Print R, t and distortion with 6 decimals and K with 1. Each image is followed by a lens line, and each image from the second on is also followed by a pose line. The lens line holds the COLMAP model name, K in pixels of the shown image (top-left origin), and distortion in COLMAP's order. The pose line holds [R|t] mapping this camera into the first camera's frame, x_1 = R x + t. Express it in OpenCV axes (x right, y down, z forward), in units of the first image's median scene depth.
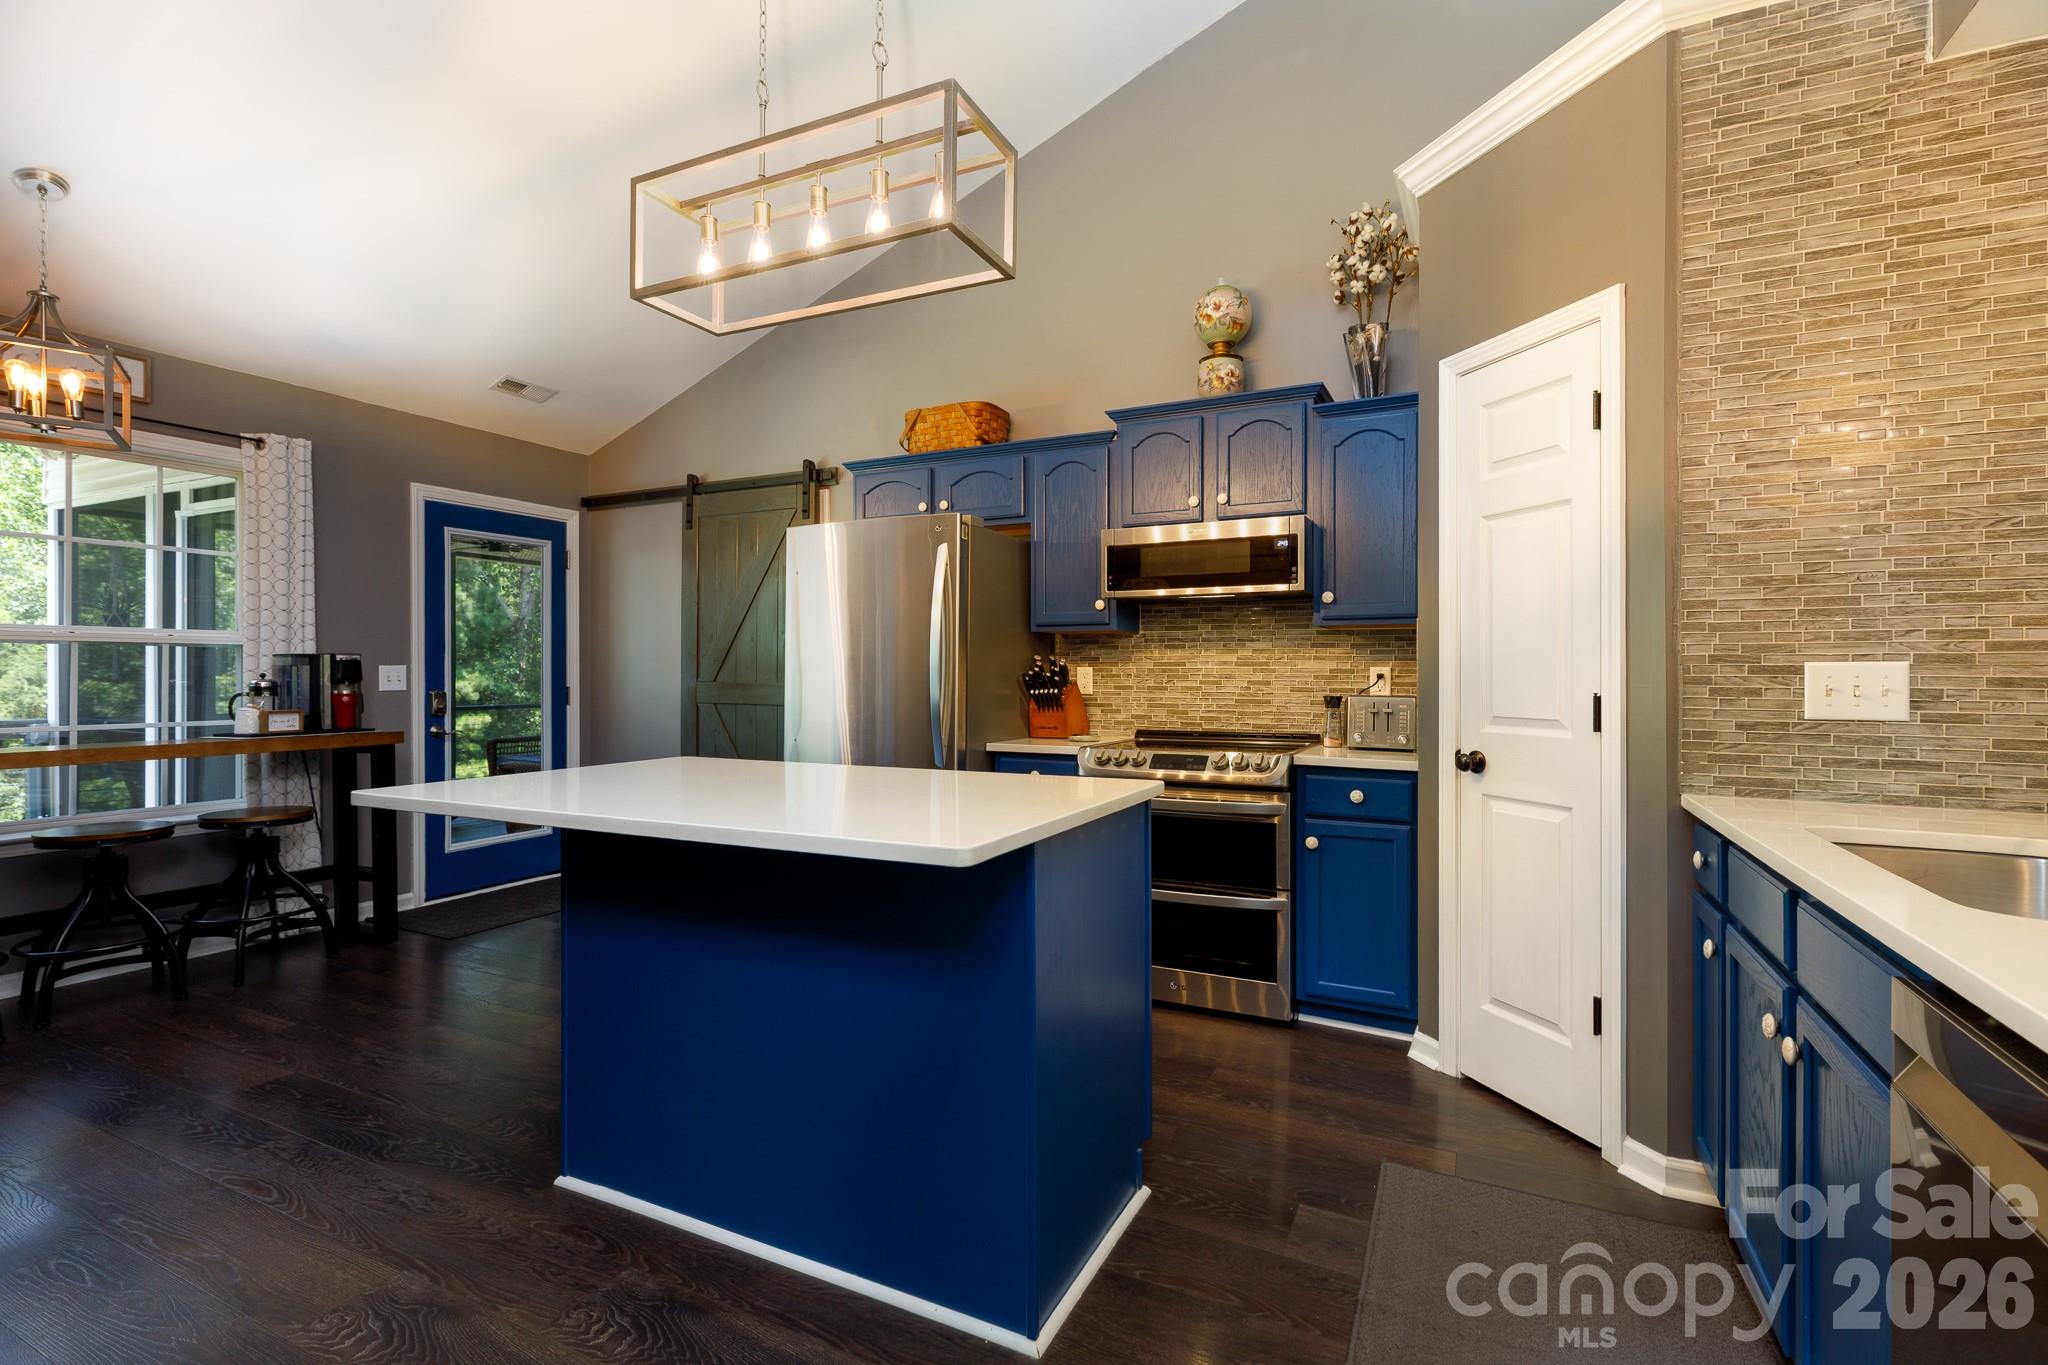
lens RADIAL K [[927.0, 0, 1028.2], [0, 927.0, 673.7], [0, 0, 1]] dist [0.003805, -0.000856]
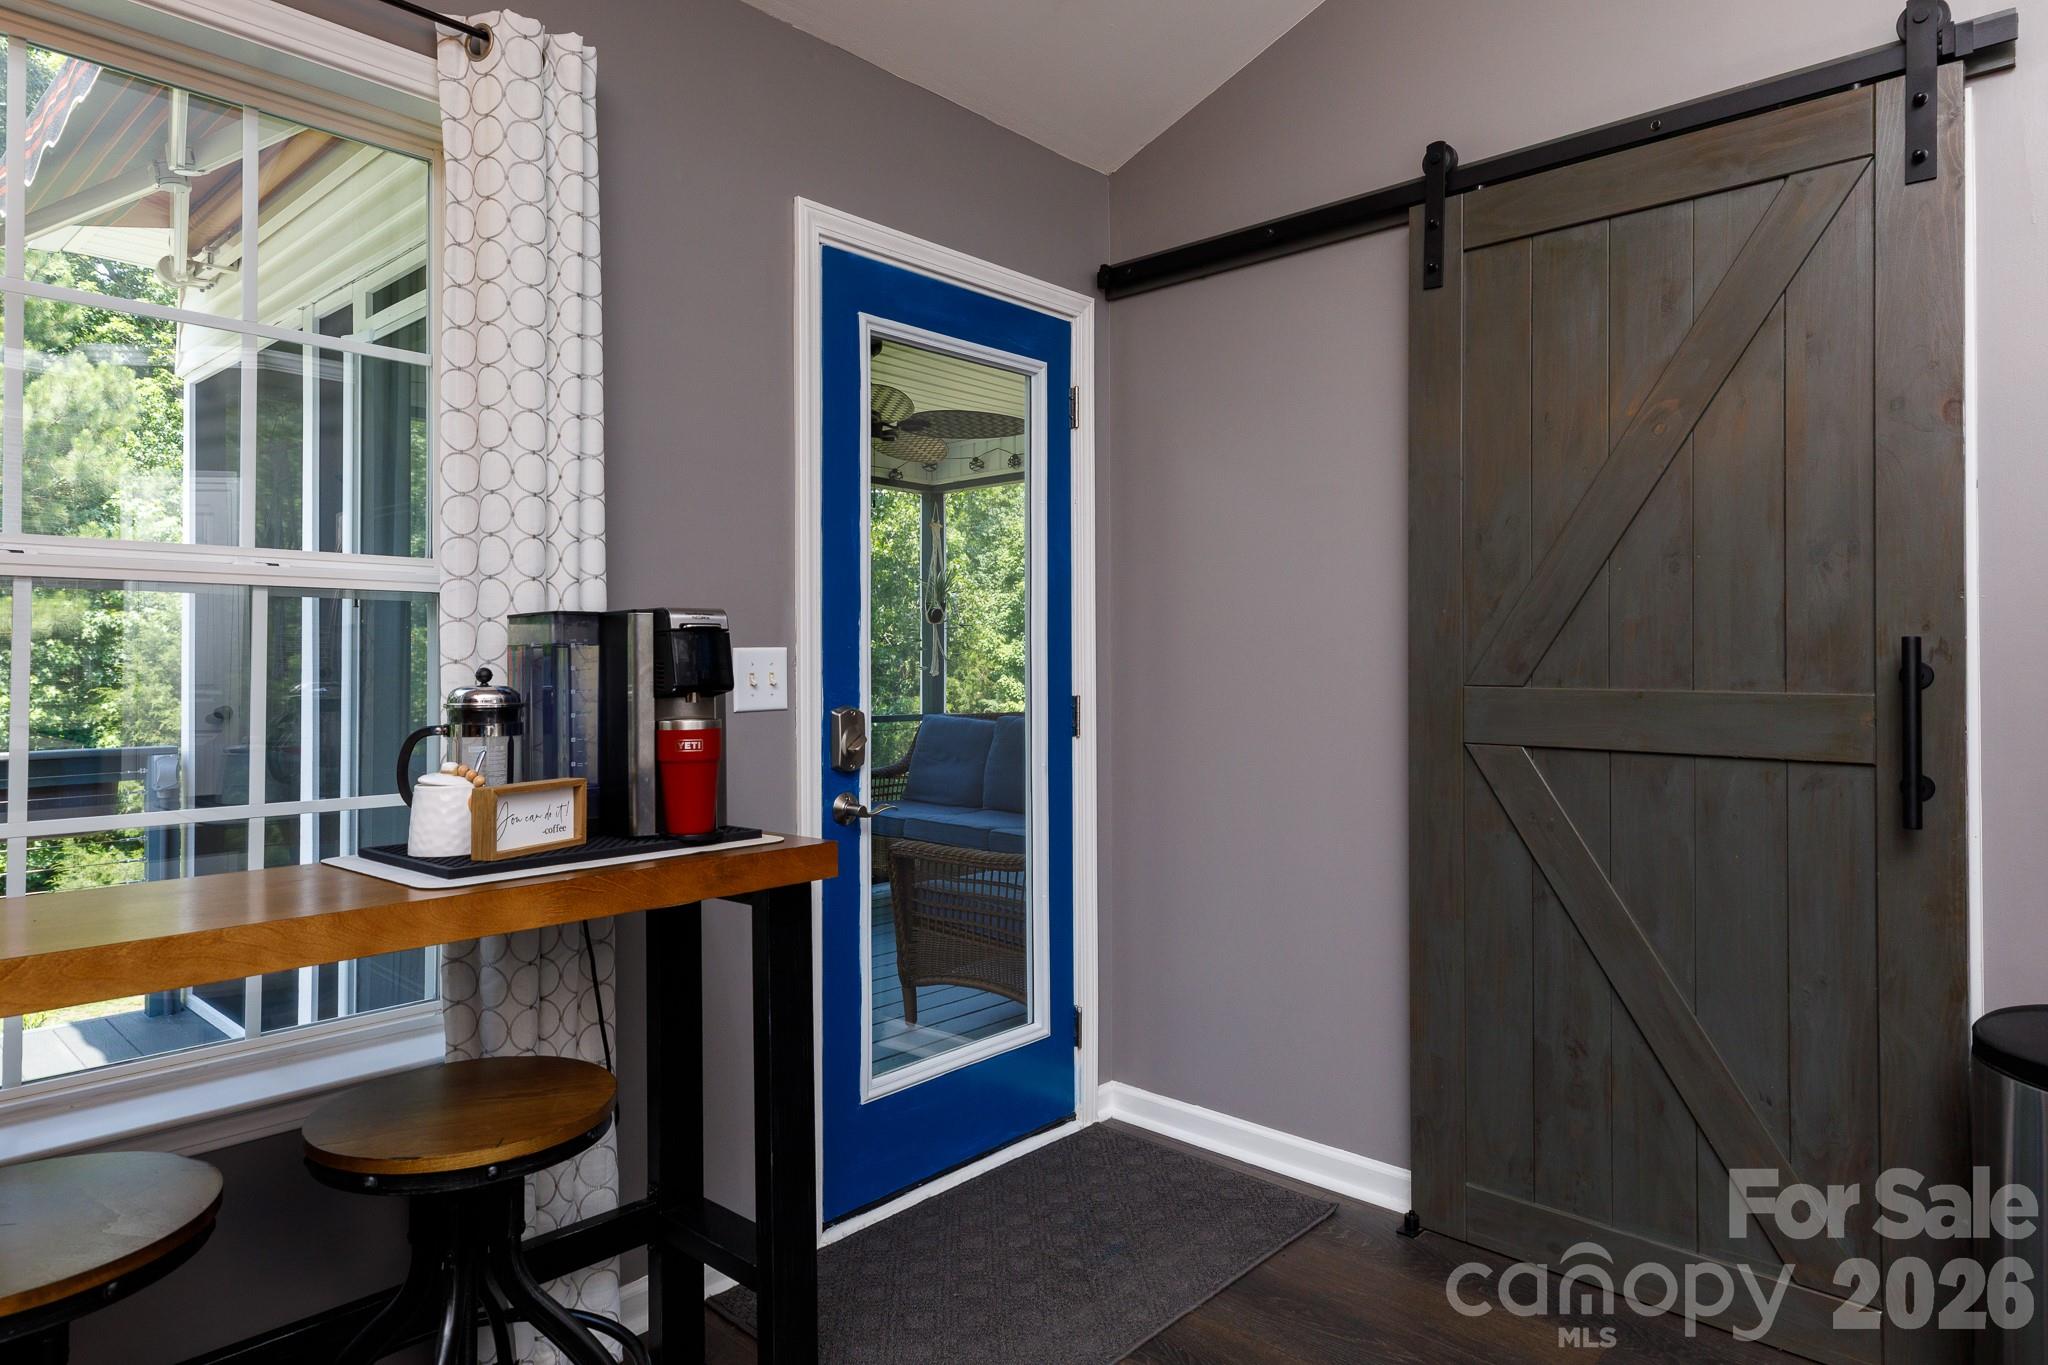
lens RADIAL K [[1168.9, 0, 1016.7], [0, 1168.9, 665.3], [0, 0, 1]] dist [-0.012144, -0.002174]
pose [[0.962414, -0.001048, -0.271585, -0.492592], [0.001385, 0.999998, 0.001050, -0.001708], [0.271584, -0.001386, 0.962414, 0.608304]]
